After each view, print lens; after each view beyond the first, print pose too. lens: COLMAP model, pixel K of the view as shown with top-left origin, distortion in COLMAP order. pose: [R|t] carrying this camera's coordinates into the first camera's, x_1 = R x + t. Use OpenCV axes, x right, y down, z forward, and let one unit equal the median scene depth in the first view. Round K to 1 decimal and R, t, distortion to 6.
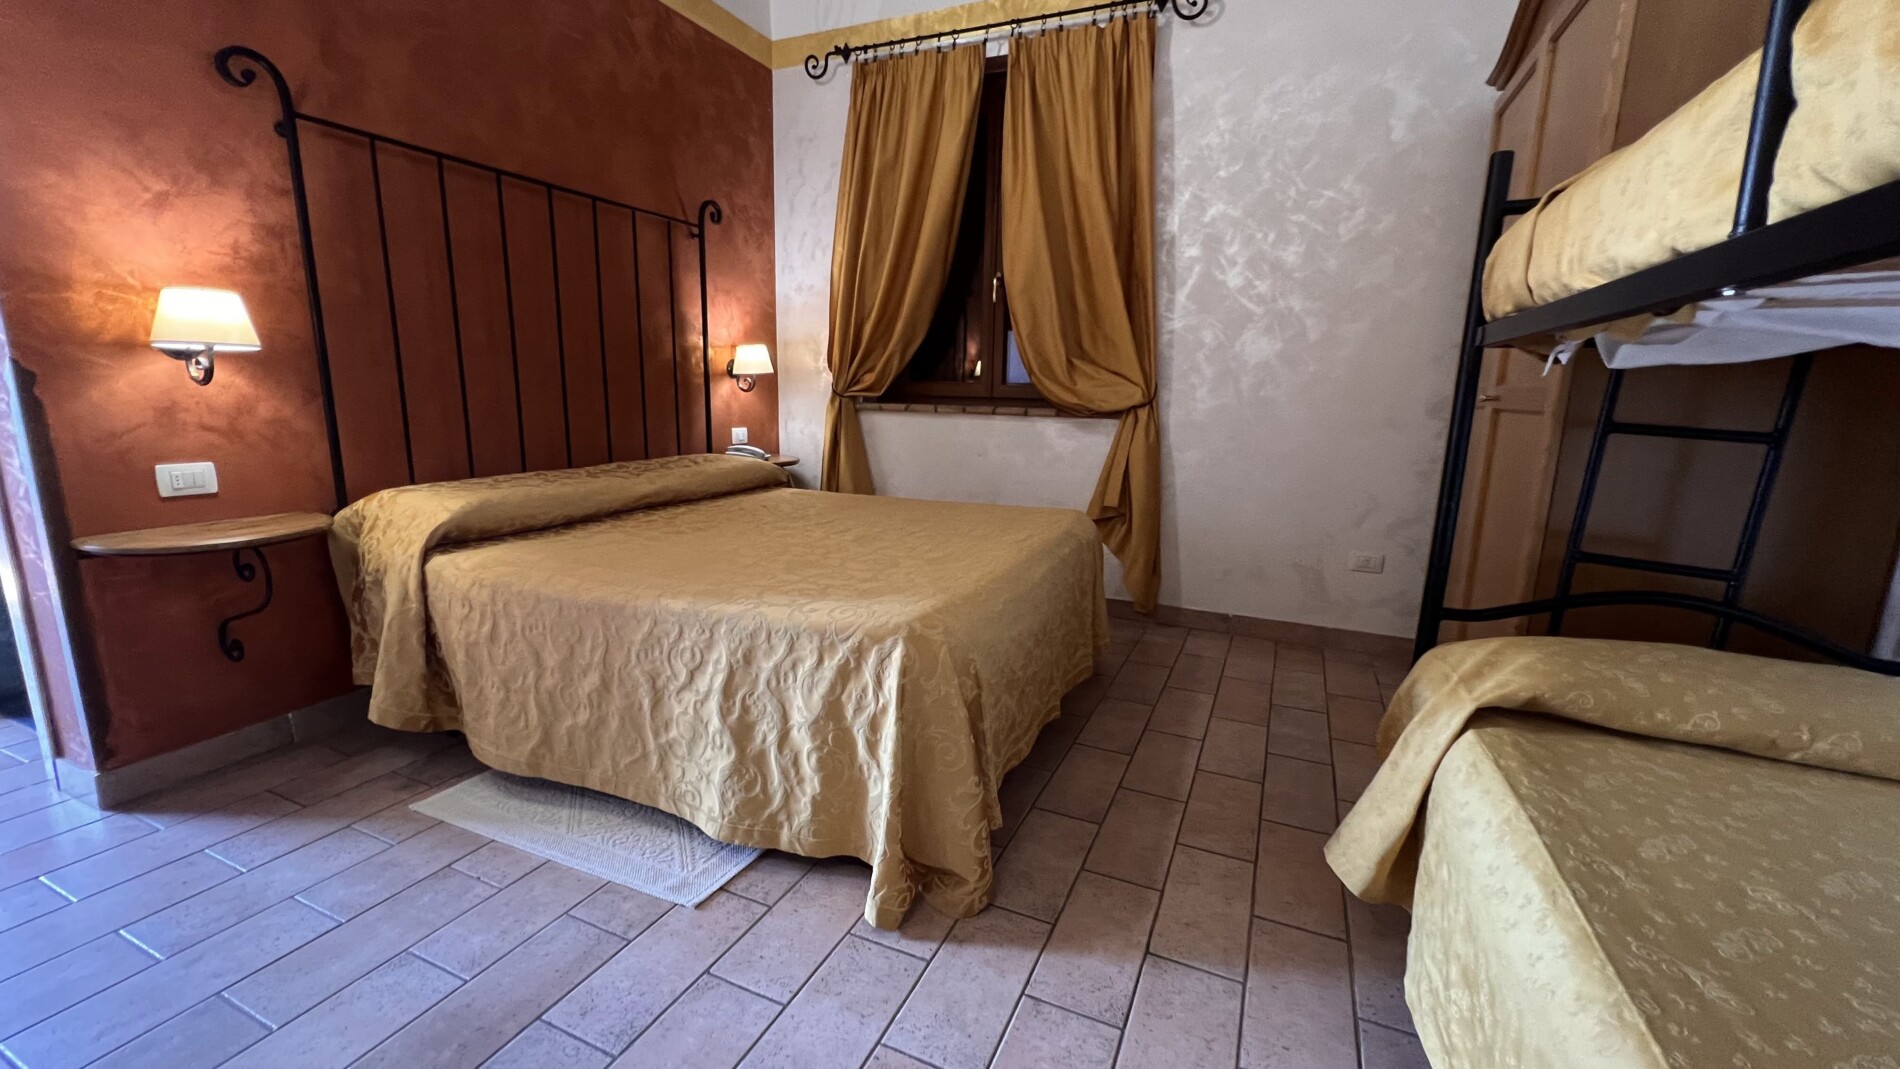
lens RADIAL K [[765.4, 0, 946.7], [0, 765.4, 537.3], [0, 0, 1]] dist [-0.002048, 0.001181]
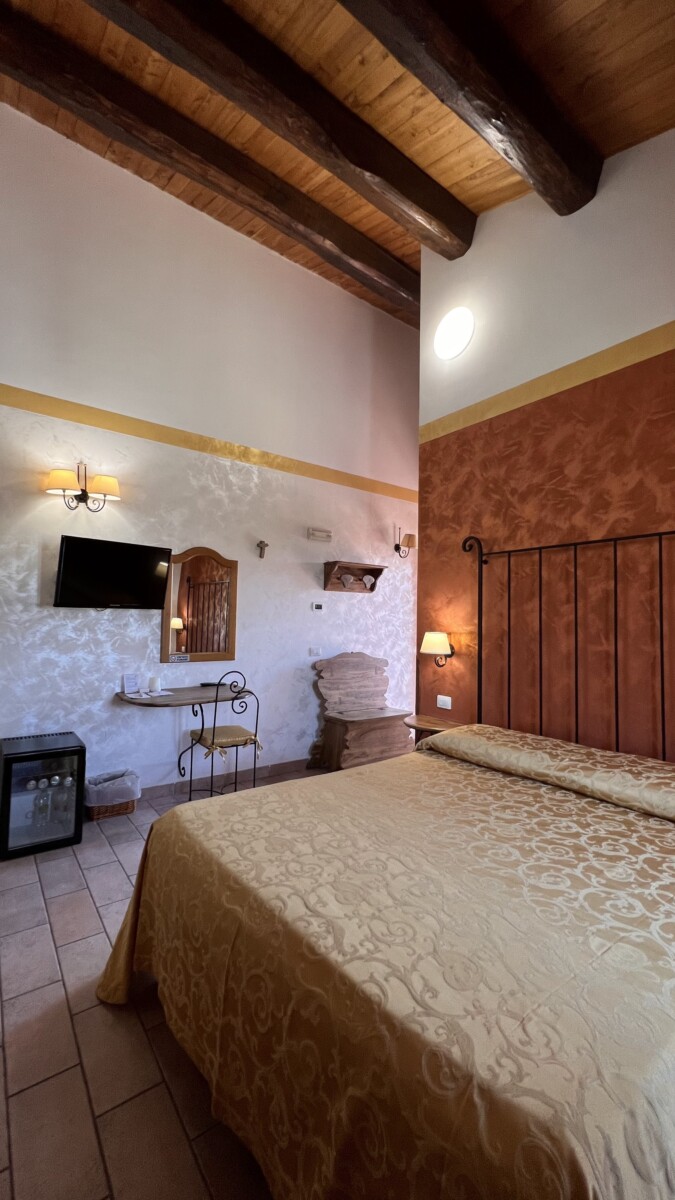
lens RADIAL K [[484.3, 0, 337.8], [0, 484.3, 599.0], [0, 0, 1]] dist [-0.002775, 0.001587]
pose [[-0.481991, -0.075090, -0.872953, 0.658663], [-0.201519, 0.979111, 0.027045, -0.396376], [0.852687, 0.188952, -0.487055, 1.442200]]
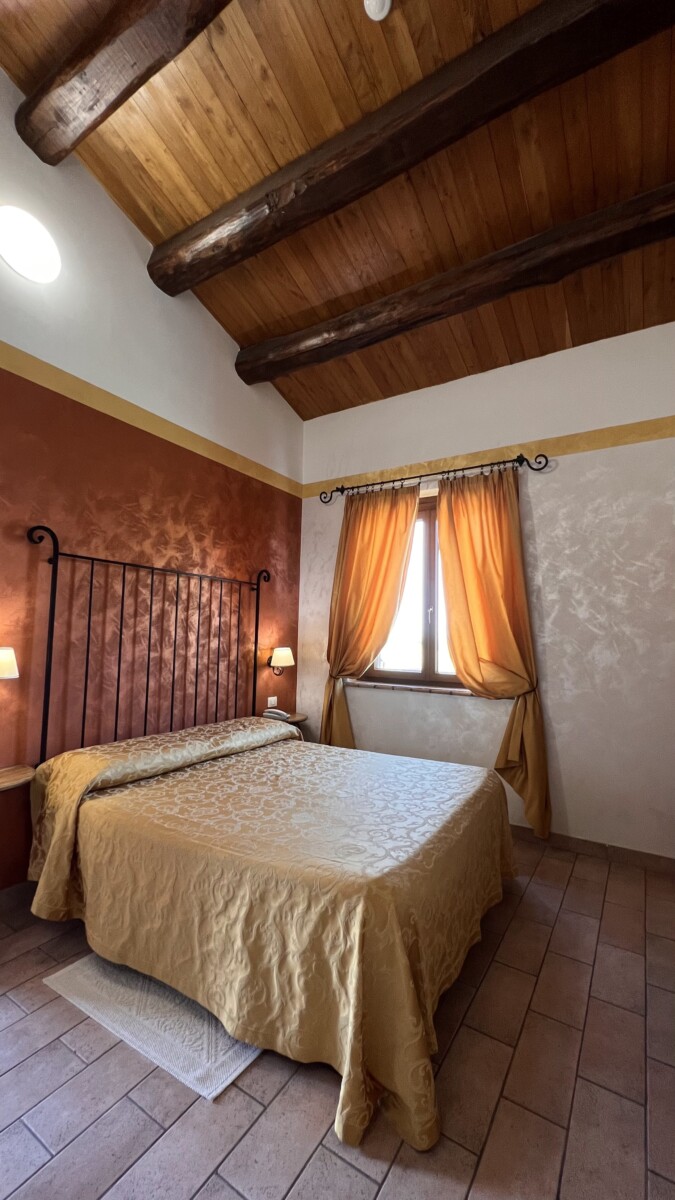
lens RADIAL K [[484.3, 0, 334.7], [0, 484.3, 599.3], [0, 0, 1]] dist [-0.002775, 0.001587]
pose [[0.989685, -0.012557, -0.142712, 0.021894], [-0.027471, 0.961033, -0.275067, -0.126780], [0.140605, 0.276150, 0.950774, -0.047137]]
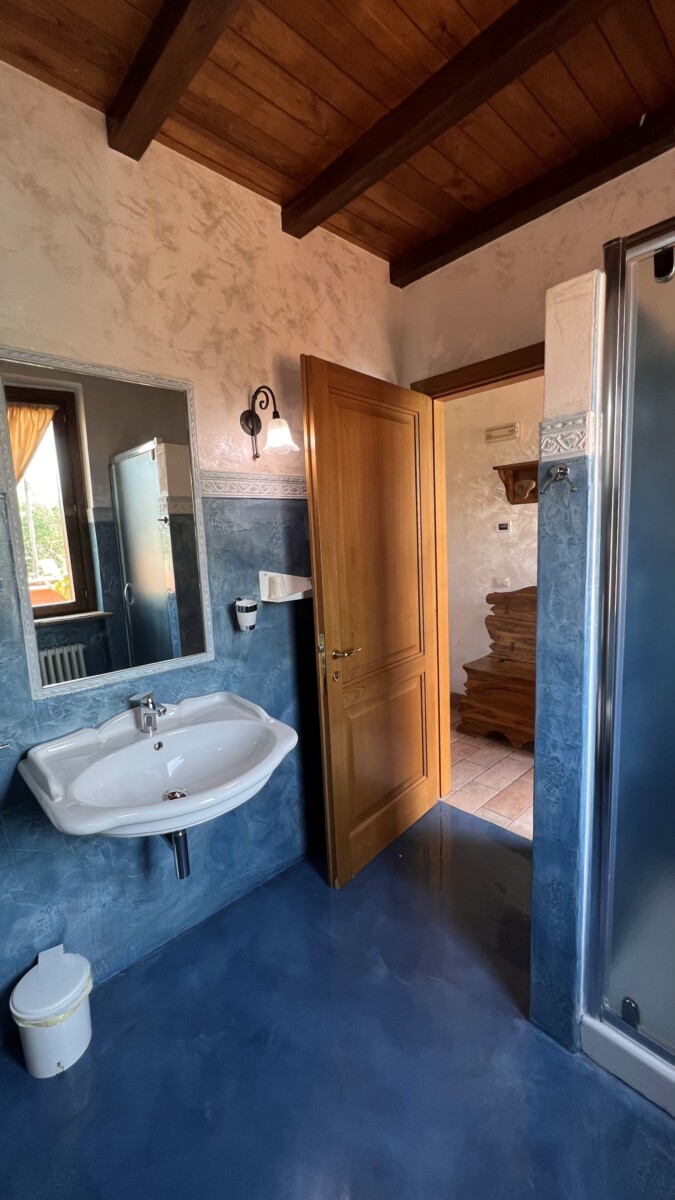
lens RADIAL K [[484.3, 0, 335.1], [0, 484.3, 599.2], [0, 0, 1]] dist [-0.002775, 0.001587]
pose [[-0.924737, -0.030255, 0.379403, -1.400478], [0.099499, 0.942954, 0.317708, -0.665035], [-0.367371, 0.331547, -0.868974, 2.166550]]
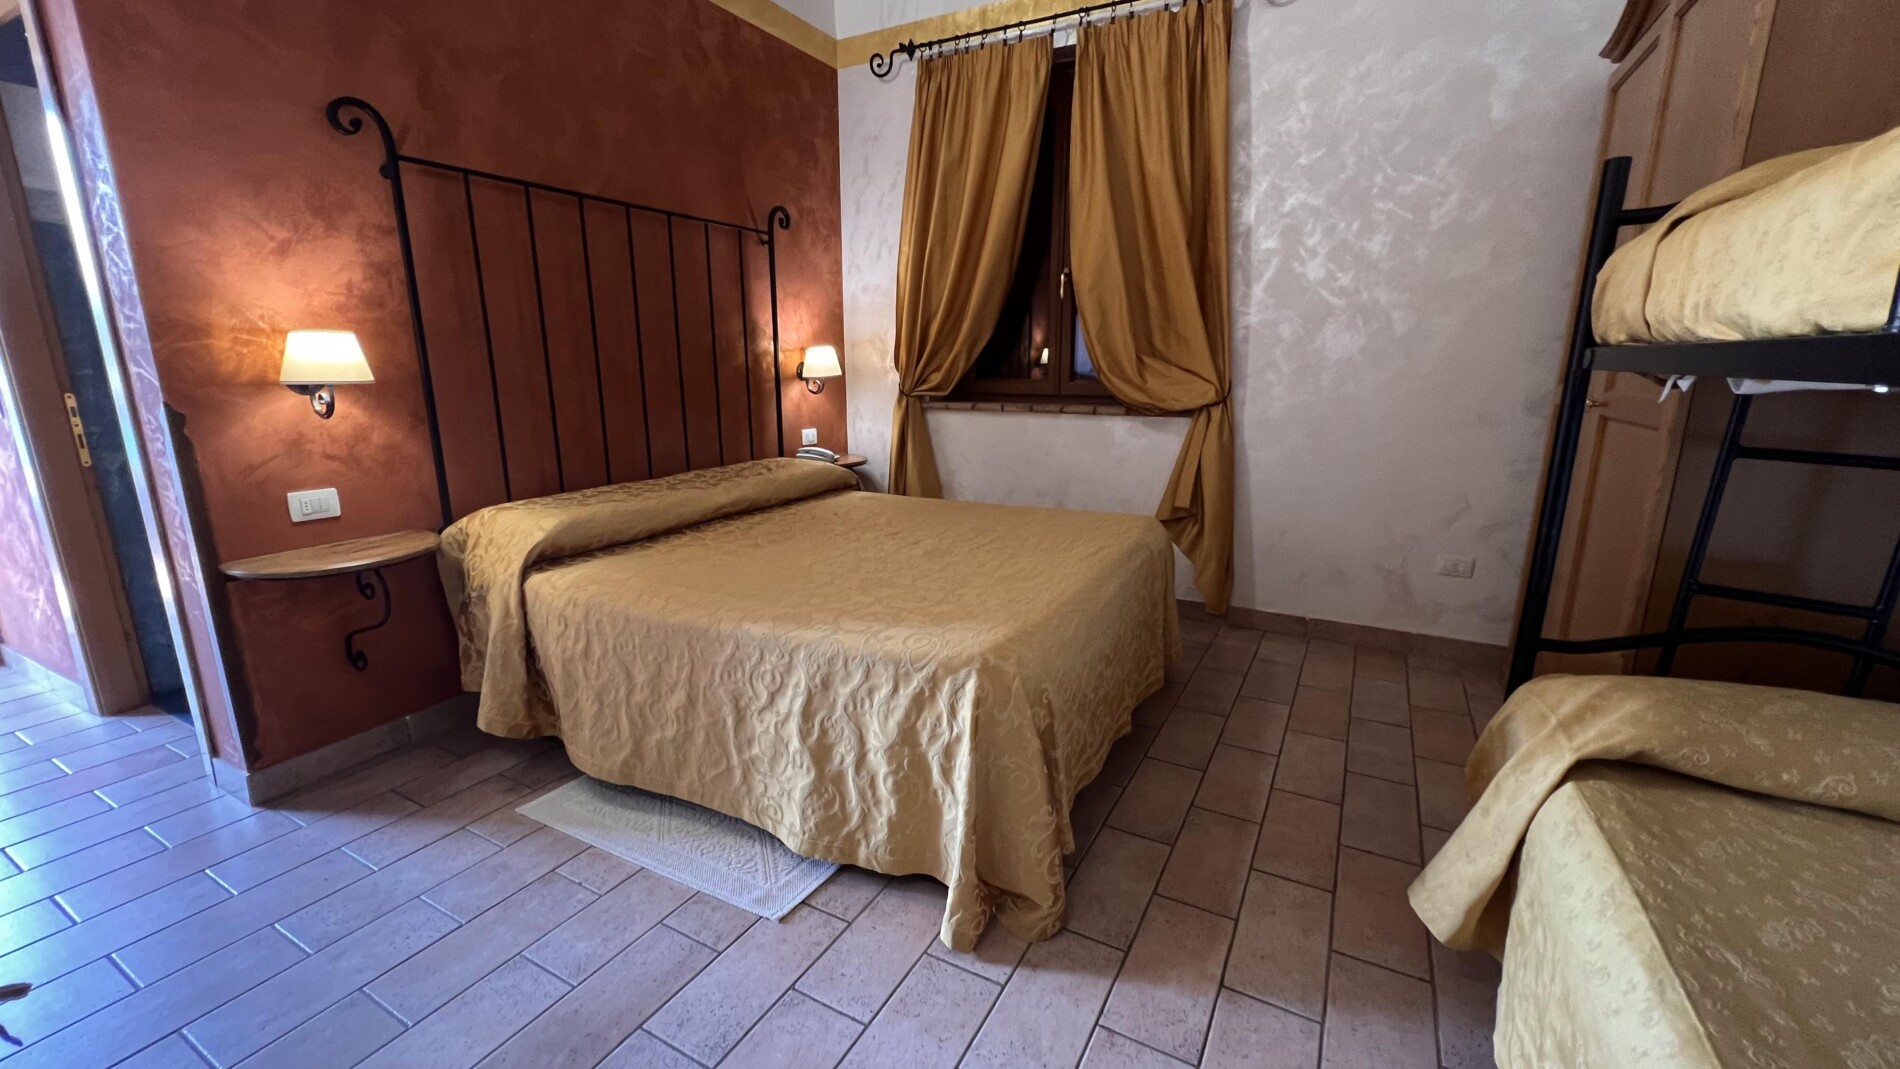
lens RADIAL K [[765.4, 0, 945.8], [0, 765.4, 537.5], [0, 0, 1]] dist [-0.002048, 0.001181]
pose [[0.996501, -0.002779, -0.083535, -0.009727], [0.005343, 0.999521, 0.030492, -0.058145], [0.083410, -0.030832, 0.996038, -0.007609]]
